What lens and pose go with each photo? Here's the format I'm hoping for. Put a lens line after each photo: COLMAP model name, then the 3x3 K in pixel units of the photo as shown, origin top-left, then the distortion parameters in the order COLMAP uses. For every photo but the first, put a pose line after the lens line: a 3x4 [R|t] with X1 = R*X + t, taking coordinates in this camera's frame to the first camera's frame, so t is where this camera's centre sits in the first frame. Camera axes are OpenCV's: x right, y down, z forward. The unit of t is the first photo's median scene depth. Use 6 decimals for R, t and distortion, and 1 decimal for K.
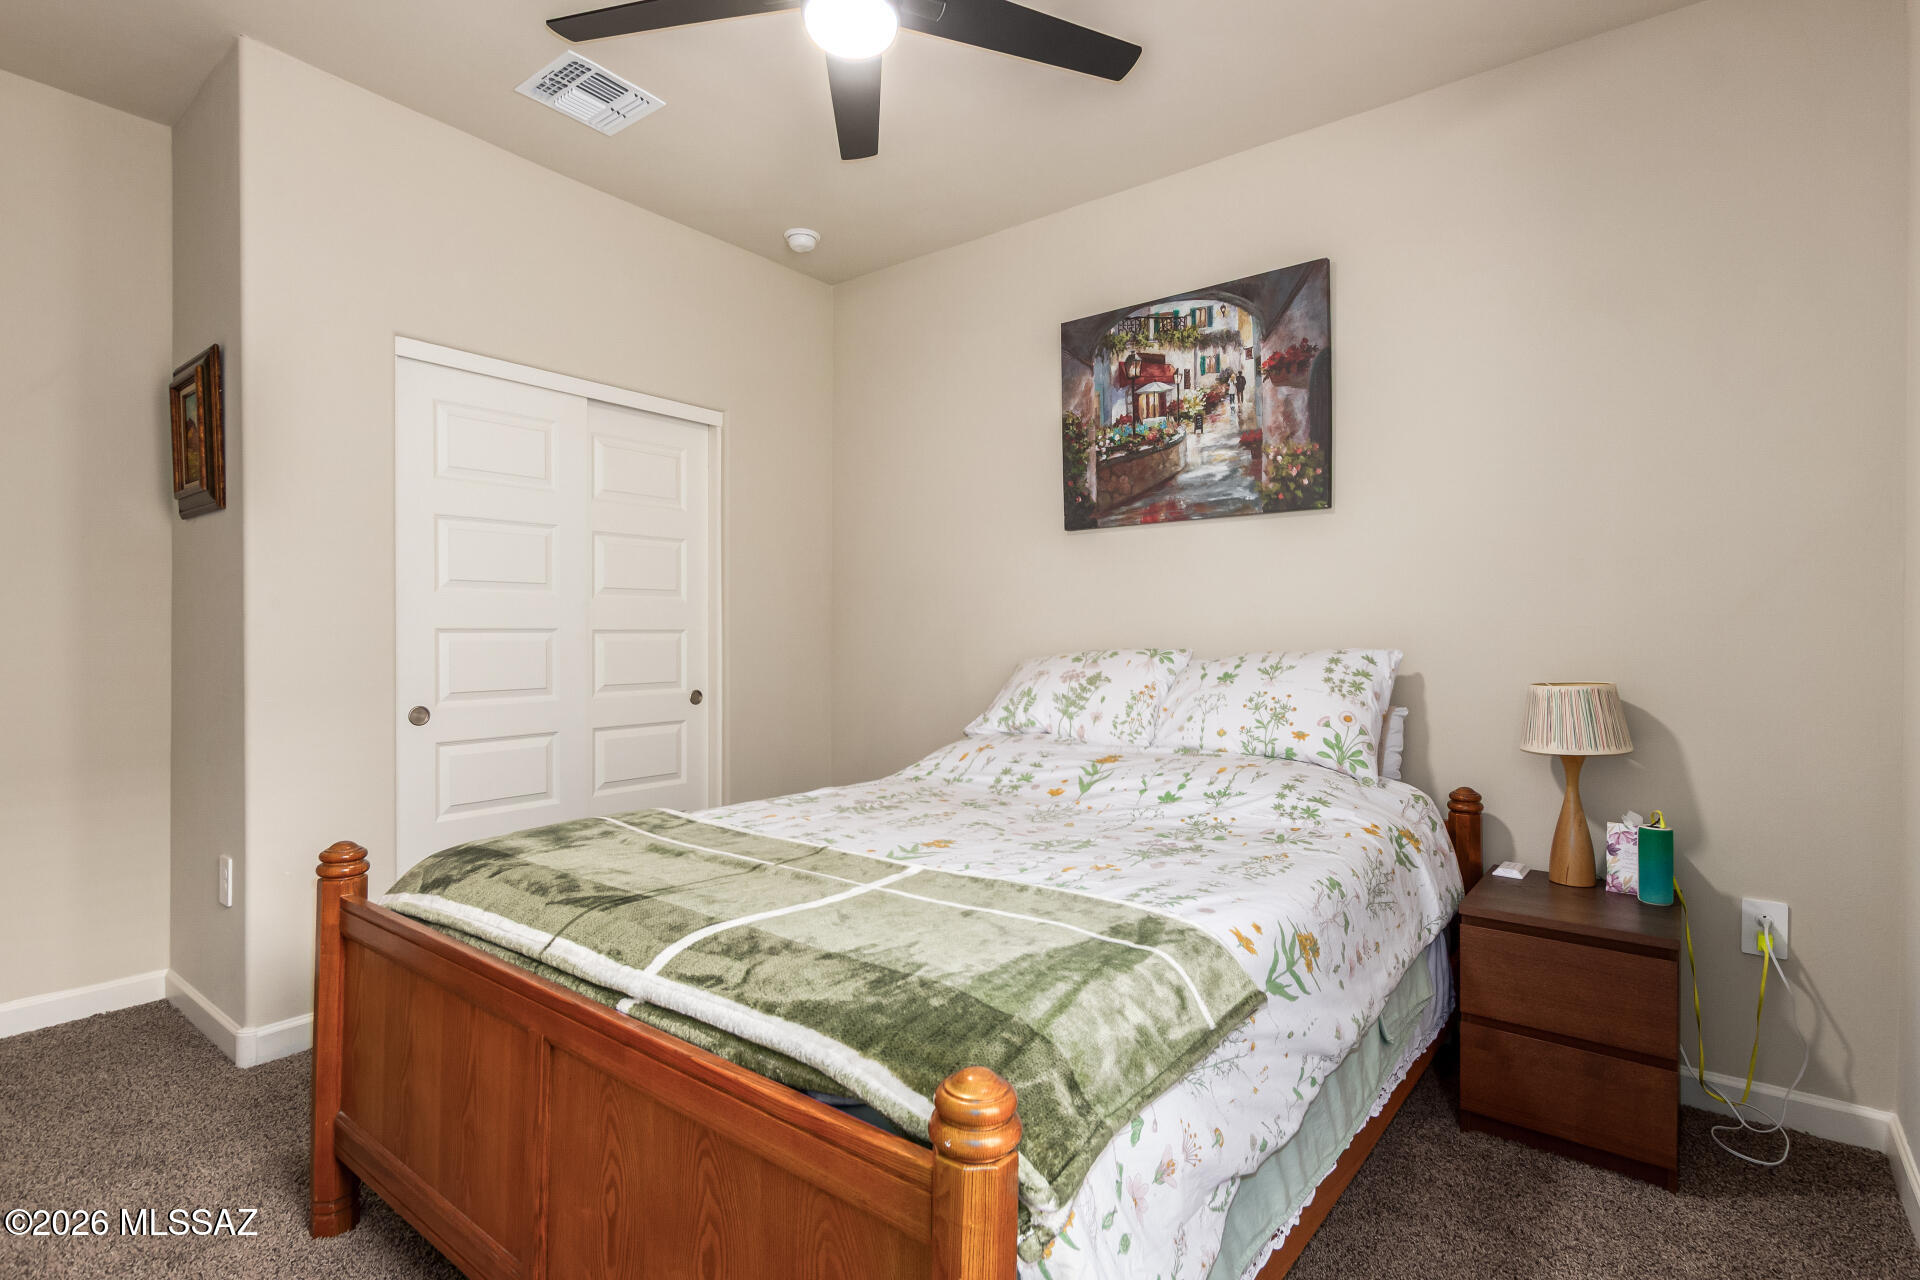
lens RADIAL K [[905.0, 0, 972.0], [0, 905.0, 631.1], [0, 0, 1]] dist [0.012897, -0.005365]
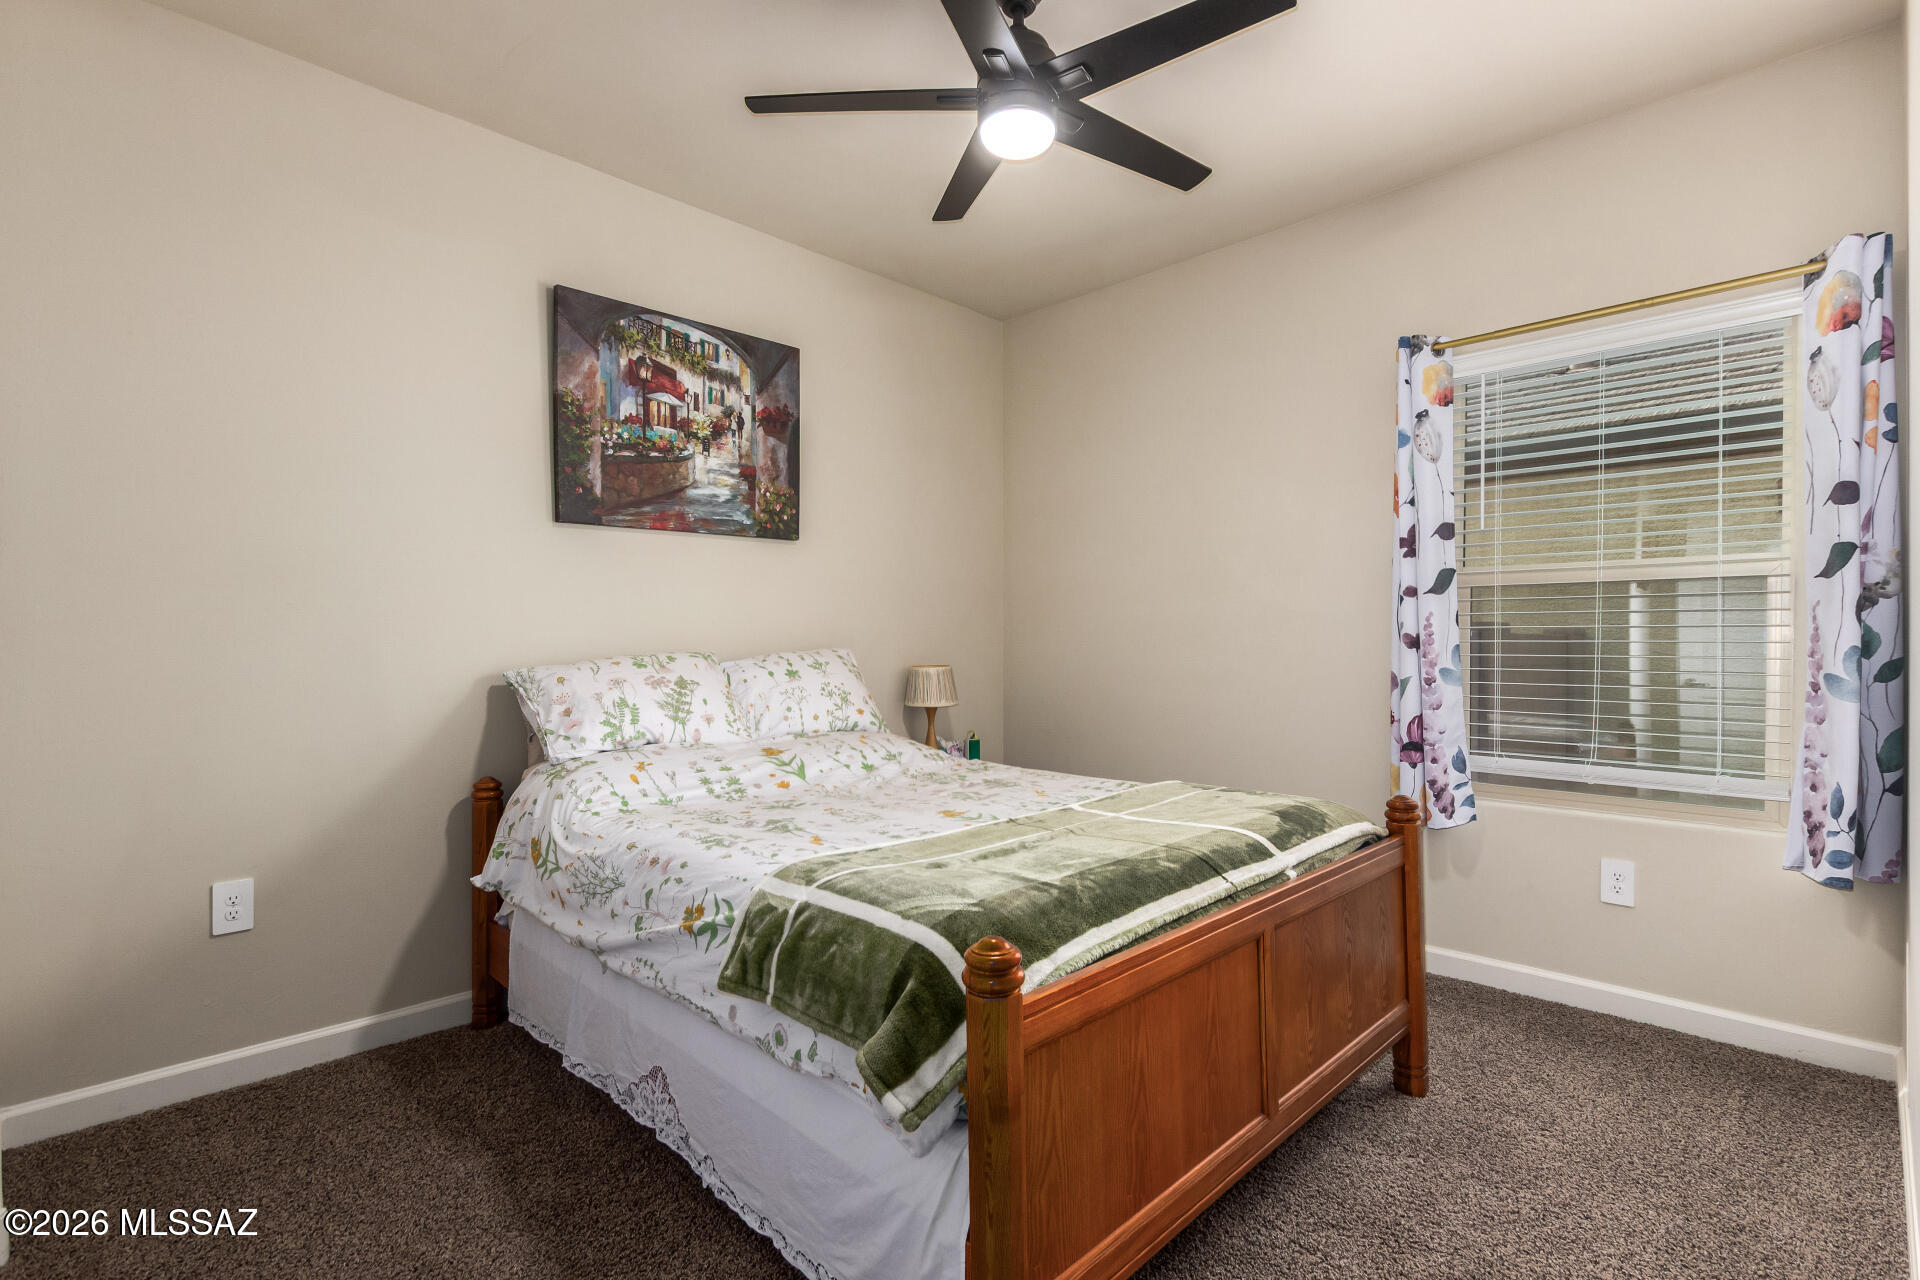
lens RADIAL K [[905.0, 0, 972.2], [0, 905.0, 642.6], [0, 0, 1]] dist [0.012897, -0.005365]
pose [[0.132160, -0.007004, 0.991204, -0.793827], [0.001016, 0.999975, 0.006931, 0.001289], [-0.991228, 0.000091, 0.132163, 0.533555]]
